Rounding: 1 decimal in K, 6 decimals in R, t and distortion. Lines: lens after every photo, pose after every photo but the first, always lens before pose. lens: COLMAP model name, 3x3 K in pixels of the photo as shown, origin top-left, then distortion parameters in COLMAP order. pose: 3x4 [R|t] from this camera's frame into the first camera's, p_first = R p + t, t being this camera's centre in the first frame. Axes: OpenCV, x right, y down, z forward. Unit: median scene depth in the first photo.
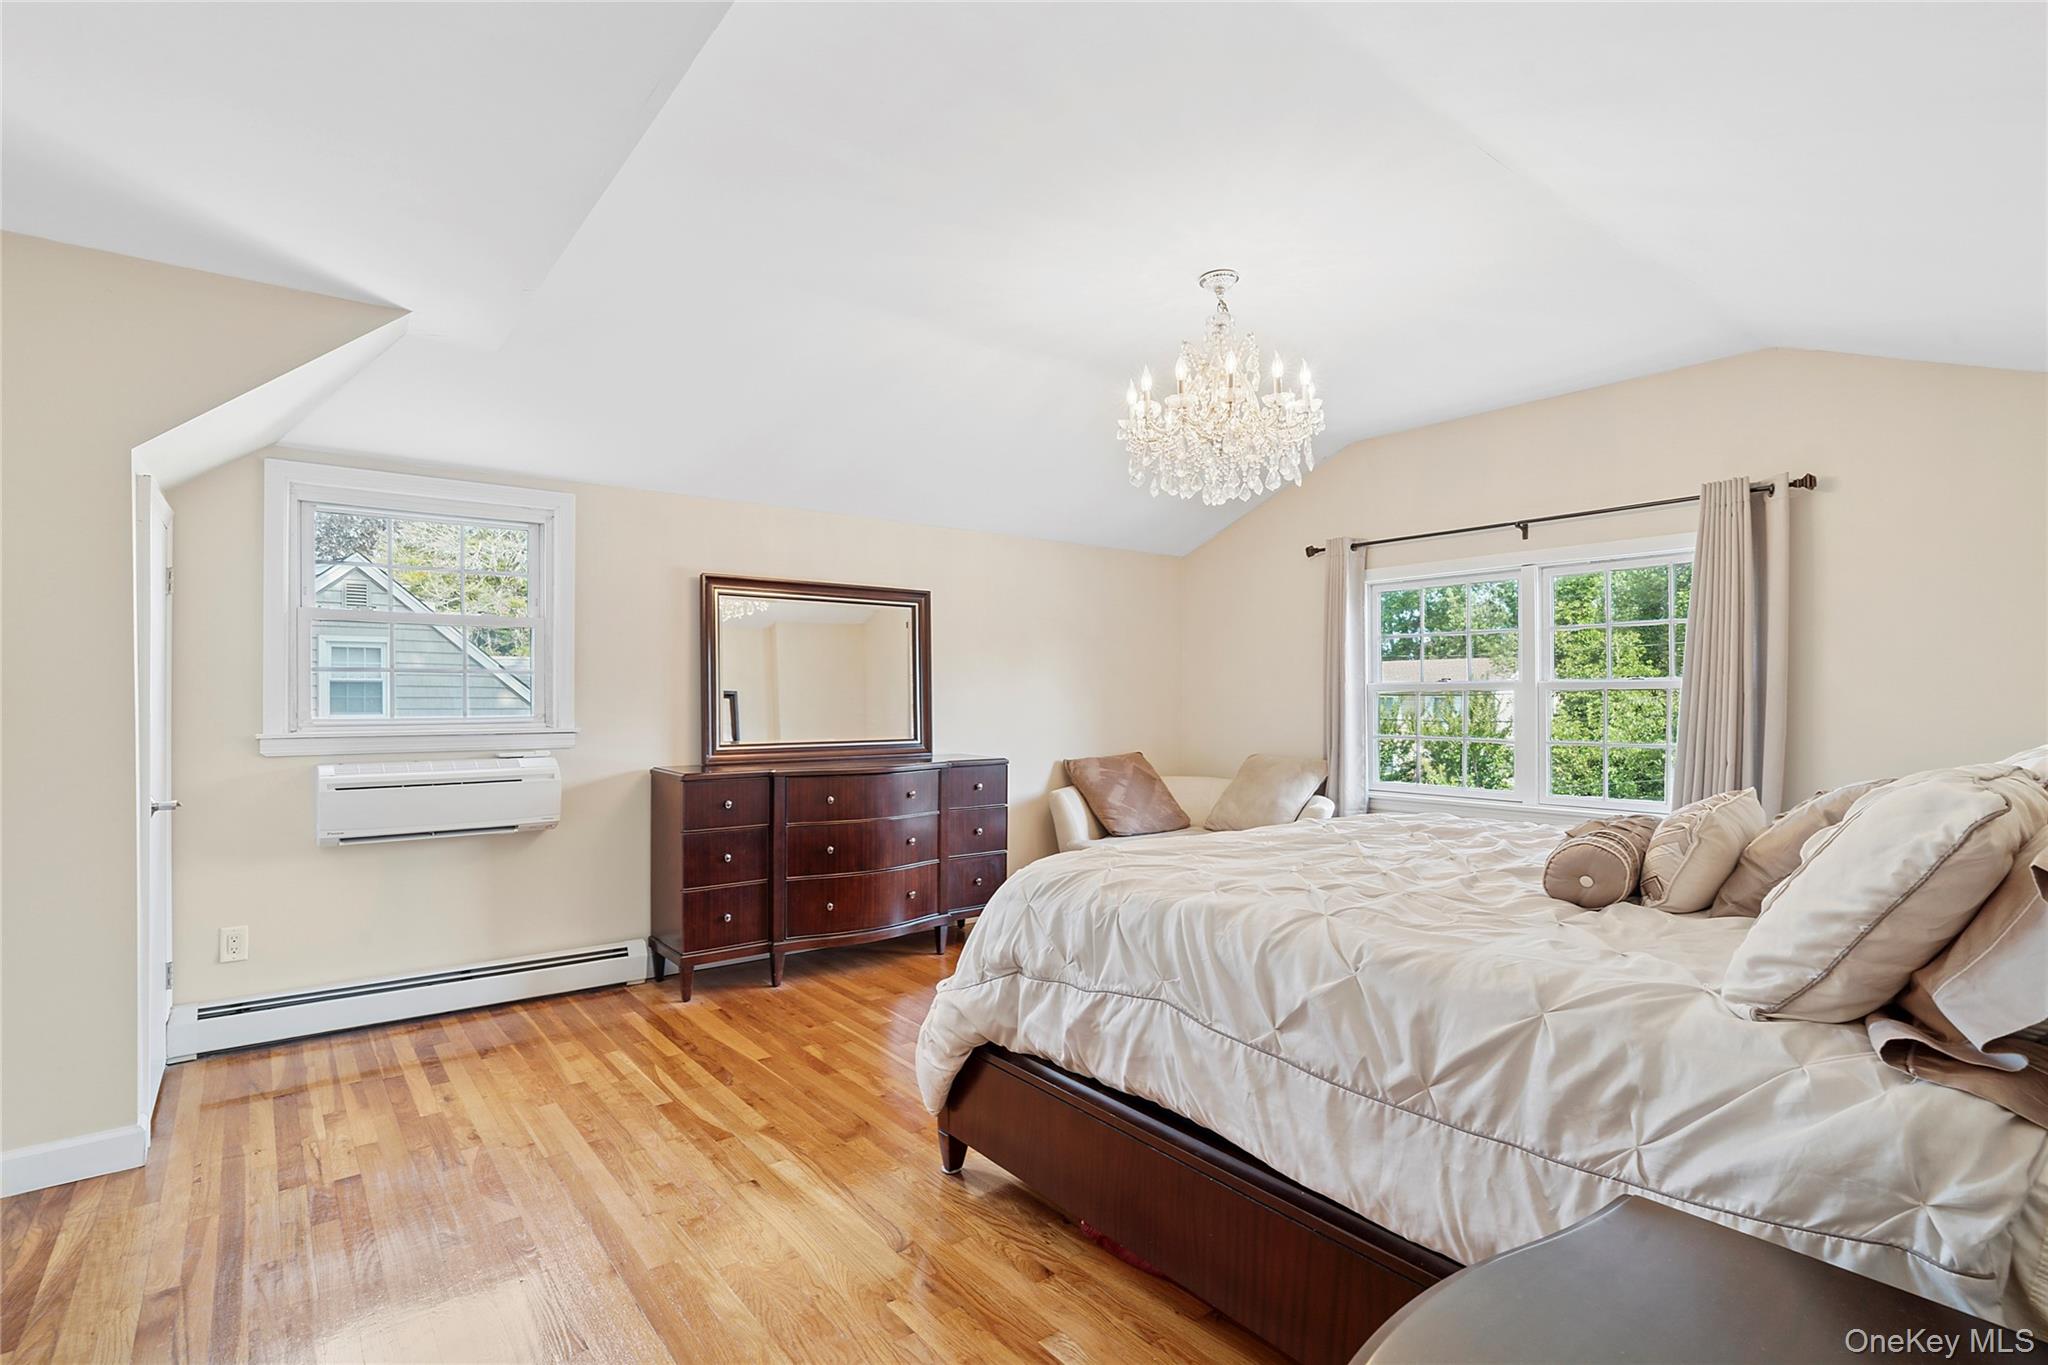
lens RADIAL K [[959.4, 0, 1020.3], [0, 959.4, 686.9], [0, 0, 1]] dist [-0.009750, 0.000695]
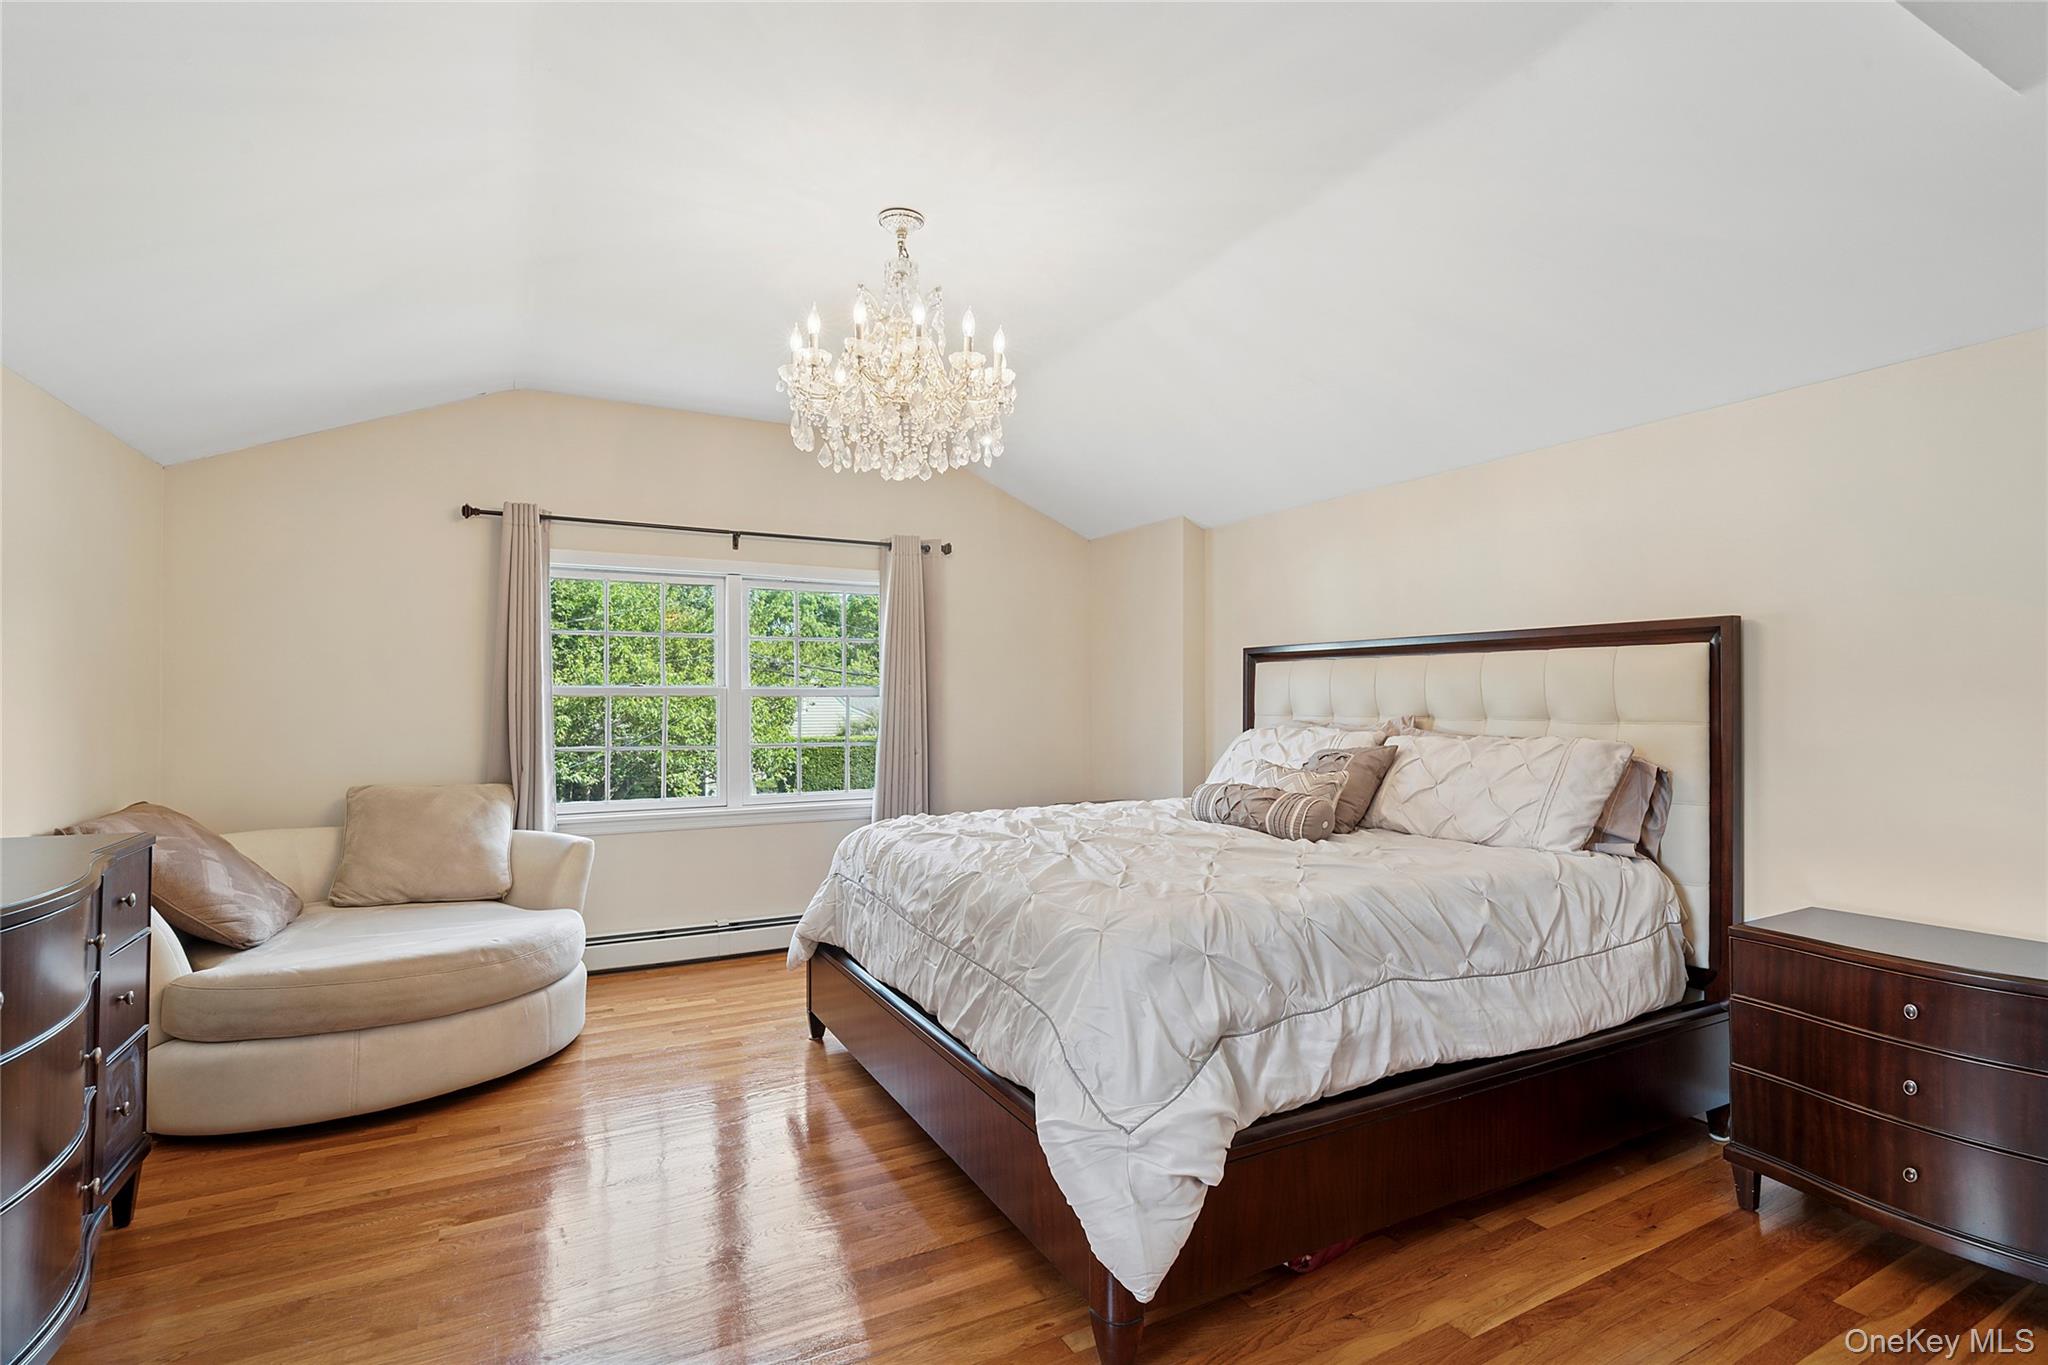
lens RADIAL K [[959.4, 0, 1020.3], [0, 959.4, 686.9], [0, 0, 1]] dist [-0.009750, 0.000695]
pose [[0.181243, 0.013727, 0.983343, -0.955184], [-0.010302, 0.999874, -0.012059, 0.006170], [-0.983384, -0.007945, 0.181361, 1.142807]]
